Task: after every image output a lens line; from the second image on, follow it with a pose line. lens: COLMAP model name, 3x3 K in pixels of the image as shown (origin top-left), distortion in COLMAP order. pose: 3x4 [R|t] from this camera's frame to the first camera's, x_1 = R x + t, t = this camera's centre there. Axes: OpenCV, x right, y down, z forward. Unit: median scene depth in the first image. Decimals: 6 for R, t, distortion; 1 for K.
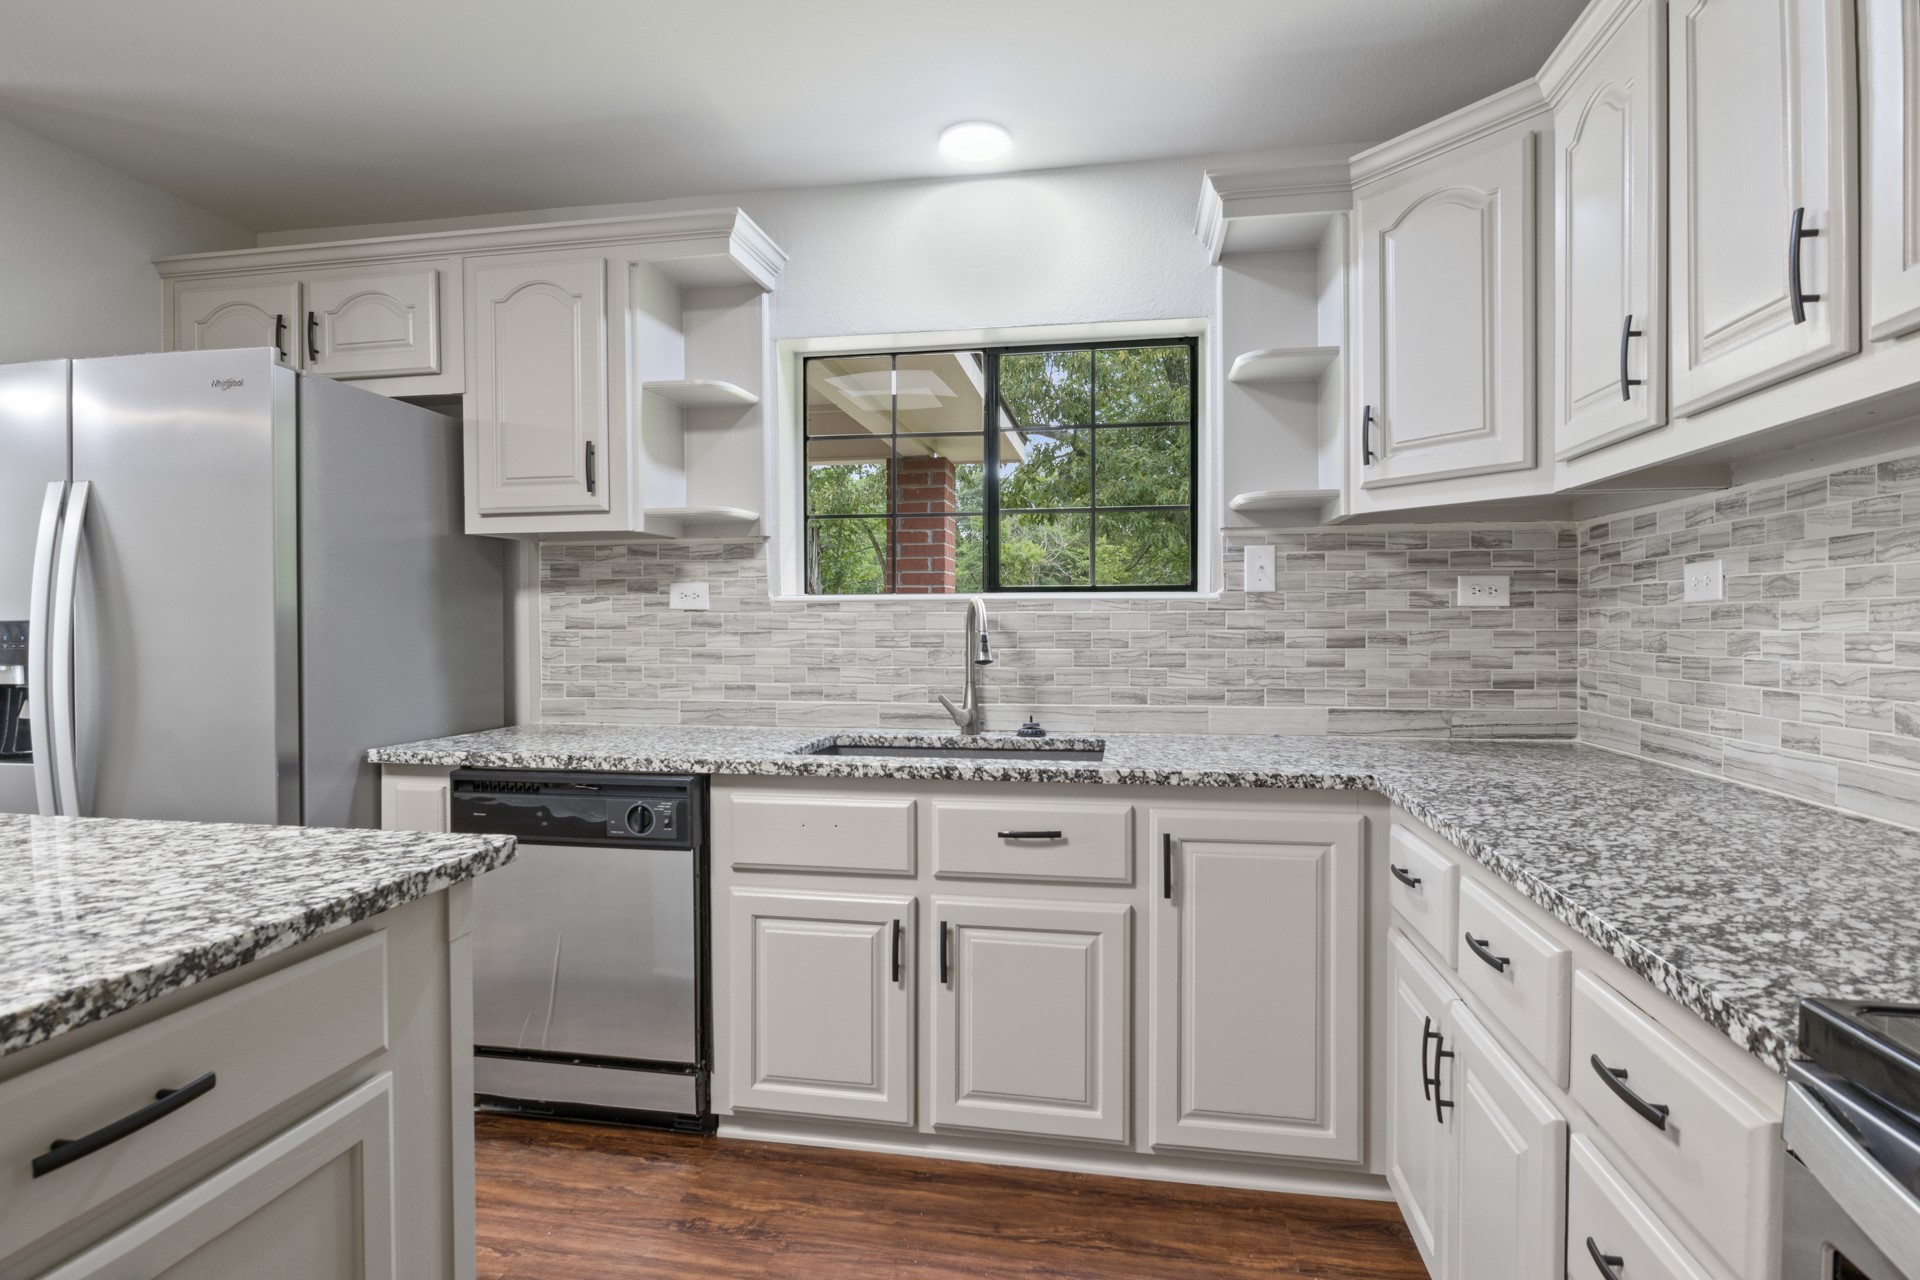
lens RADIAL K [[964.9, 0, 963.1], [0, 964.9, 636.6], [0, 0, 1]] dist [-0.005027, -0.002792]
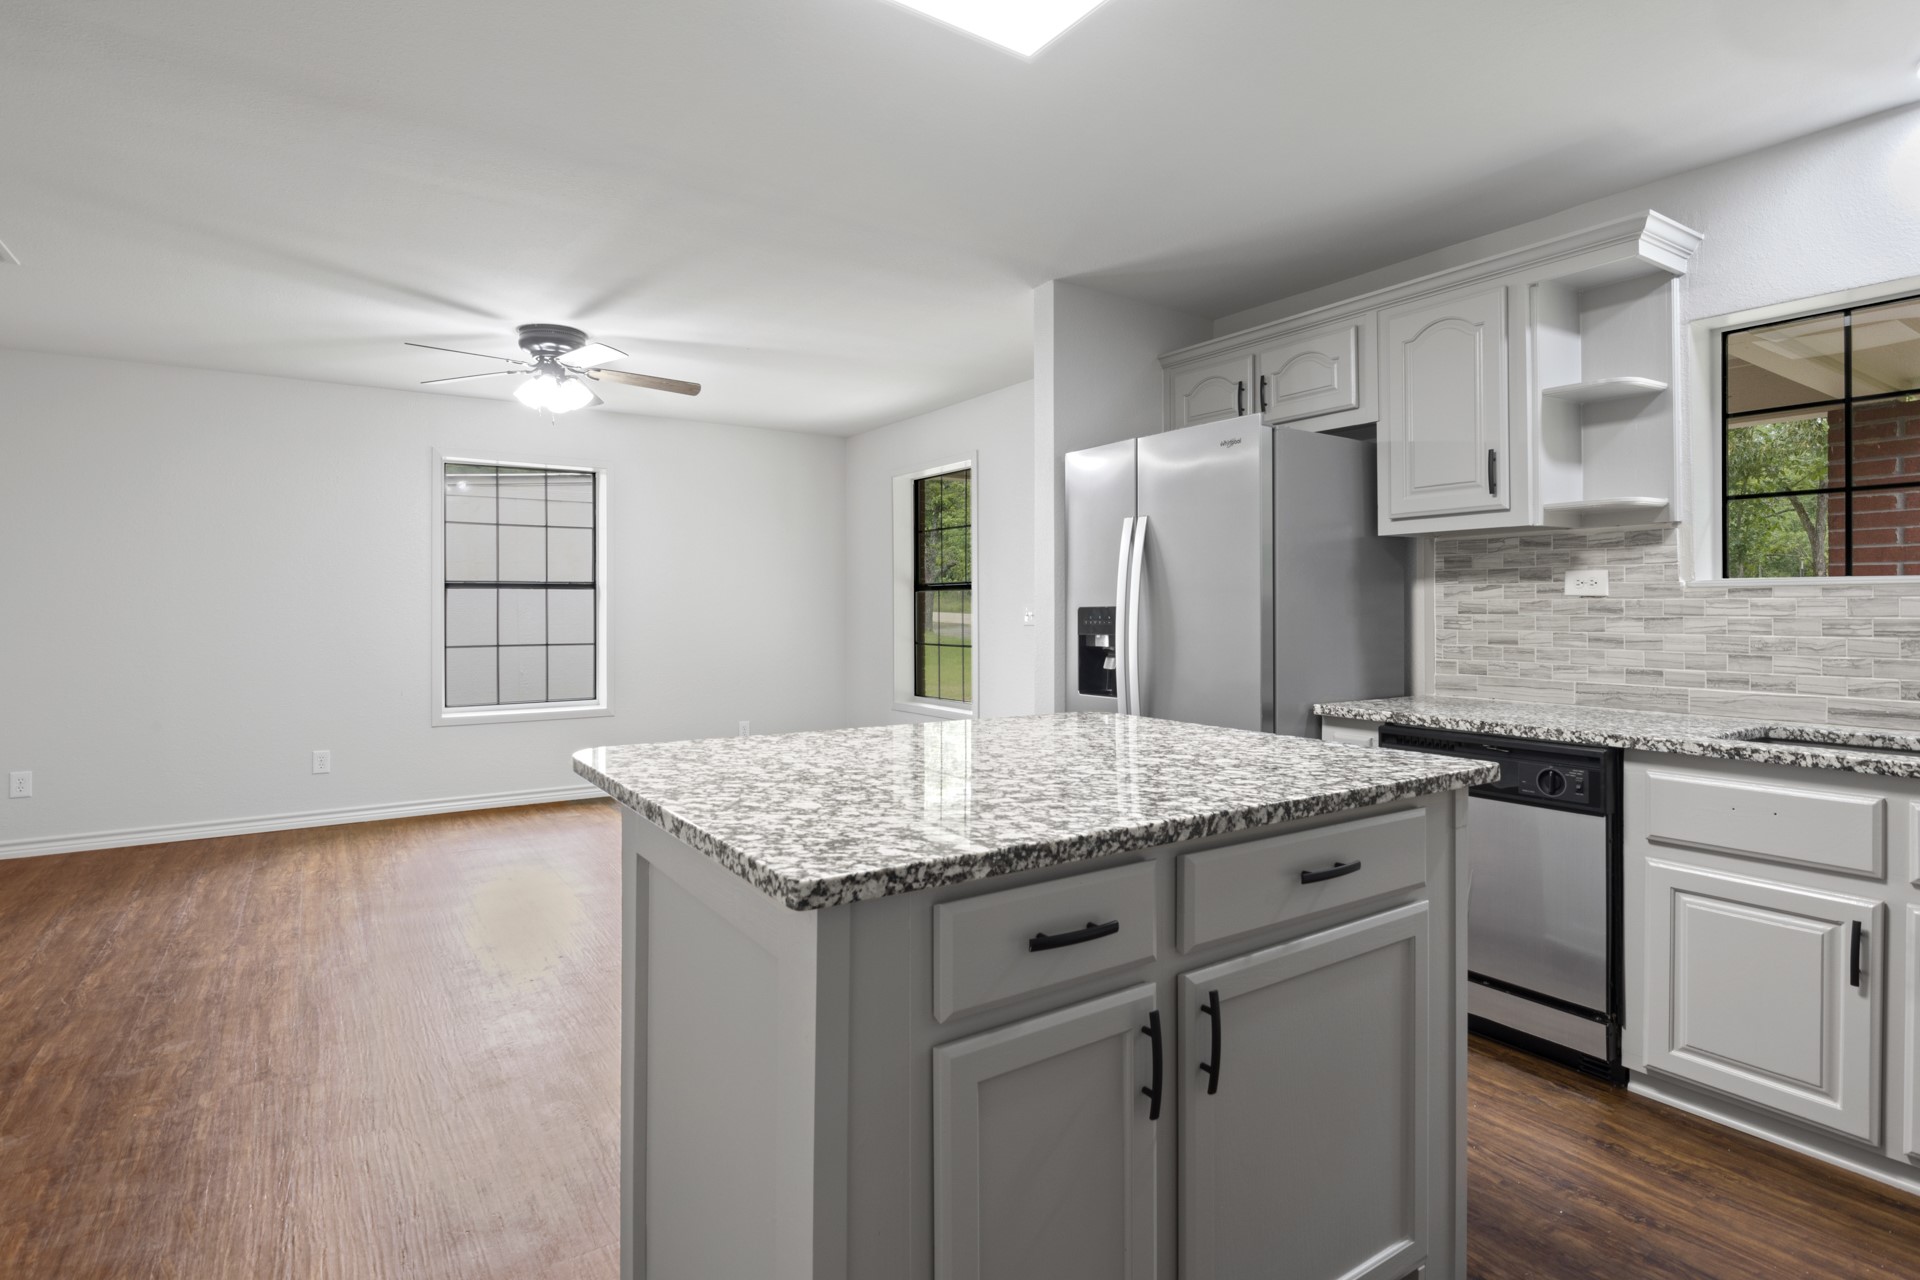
lens RADIAL K [[964.9, 0, 960.4], [0, 964.9, 607.3], [0, 0, 1]] dist [-0.005027, -0.002792]
pose [[0.692069, 0.000686, -0.721831, 0.000363], [-0.010766, 0.999898, -0.009373, 0.001980], [0.721751, 0.014258, 0.692006, -0.277256]]
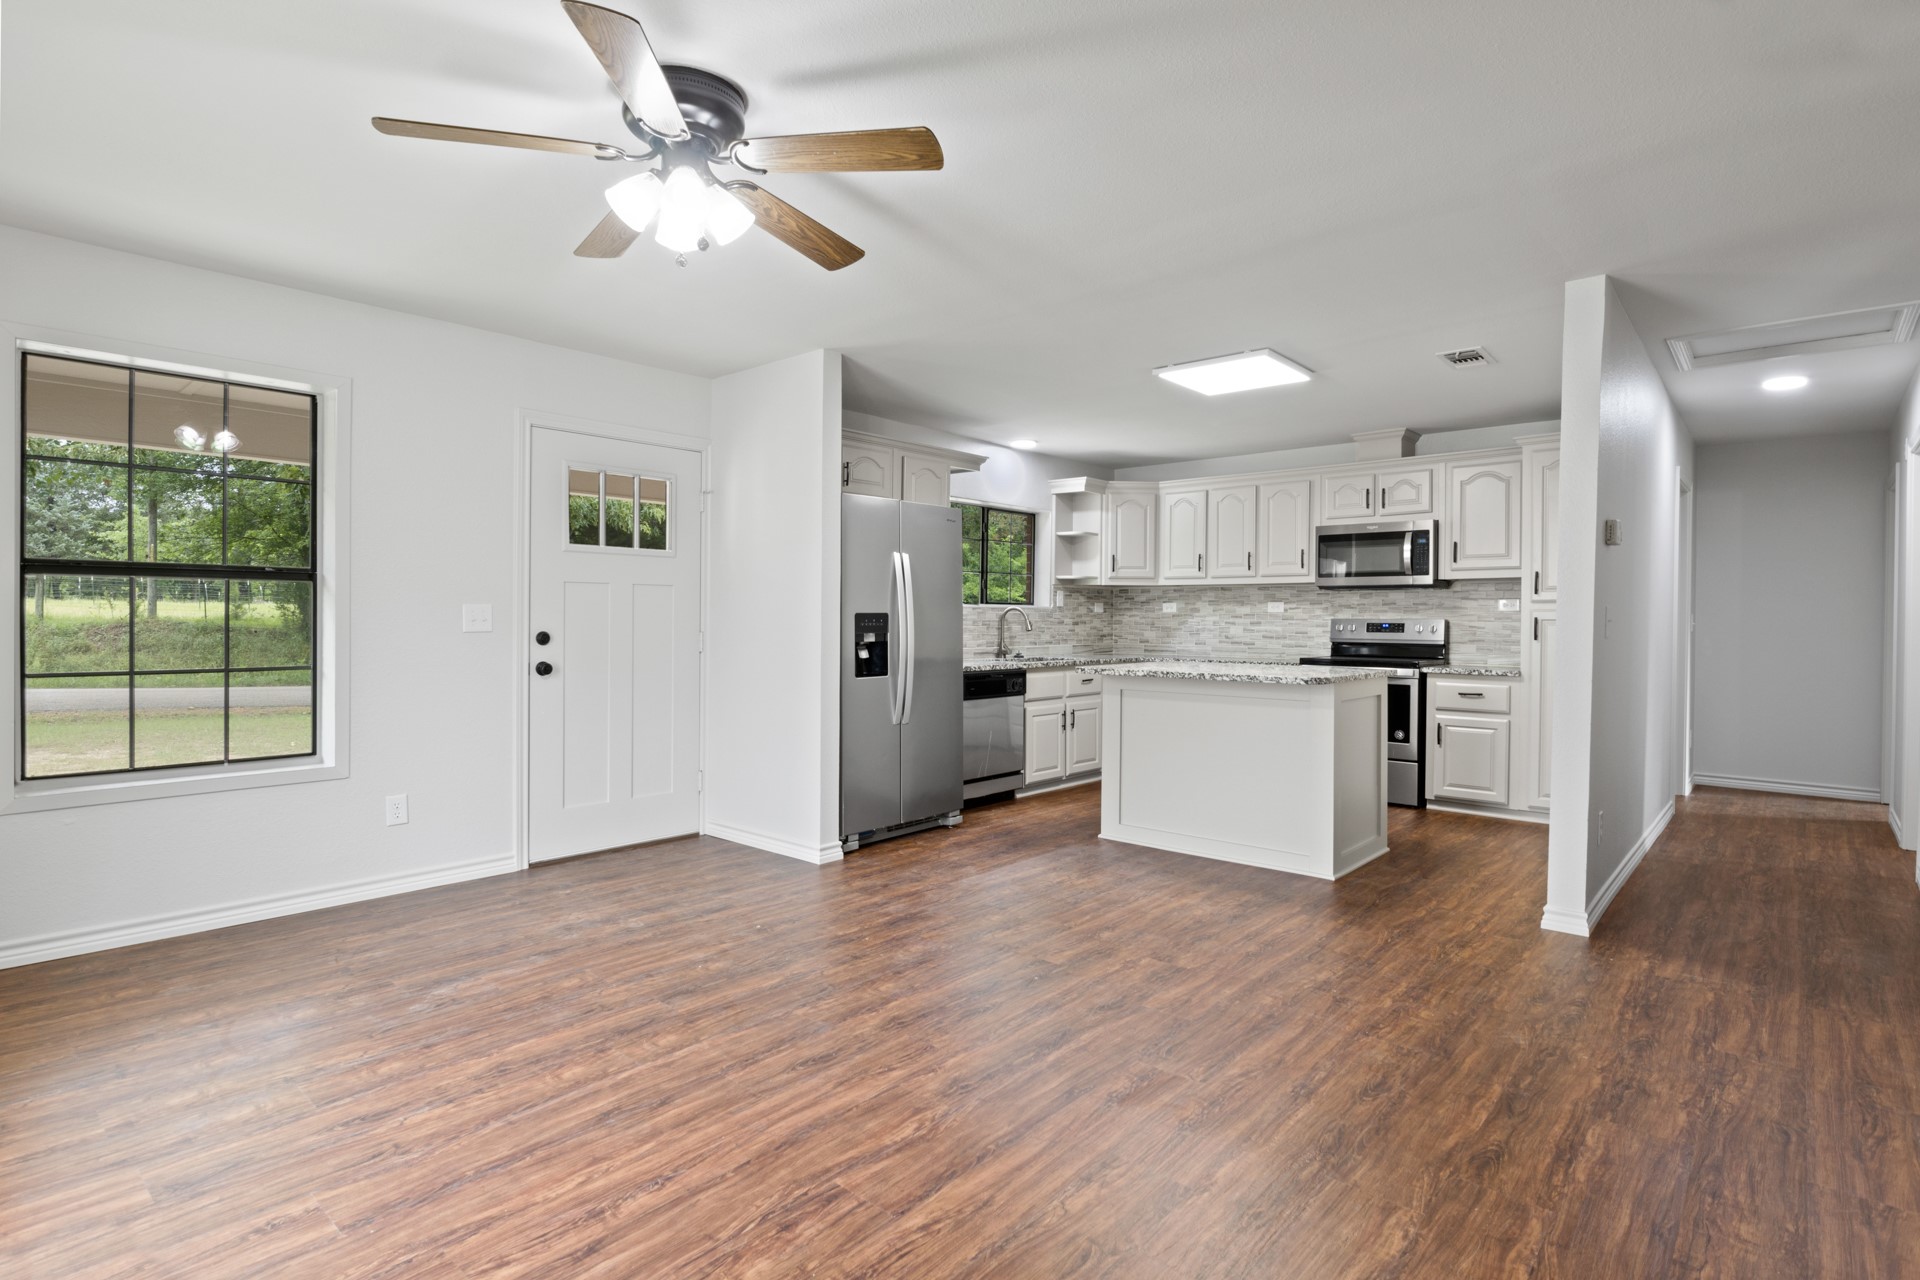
lens RADIAL K [[964.9, 0, 961.9], [0, 964.9, 628.4], [0, 0, 1]] dist [-0.005027, -0.002792]
pose [[0.519036, -0.004628, 0.854740, -2.792737], [0.005540, 0.999983, 0.002051, 0.015399], [-0.854734, 0.003671, 0.519053, -0.331830]]
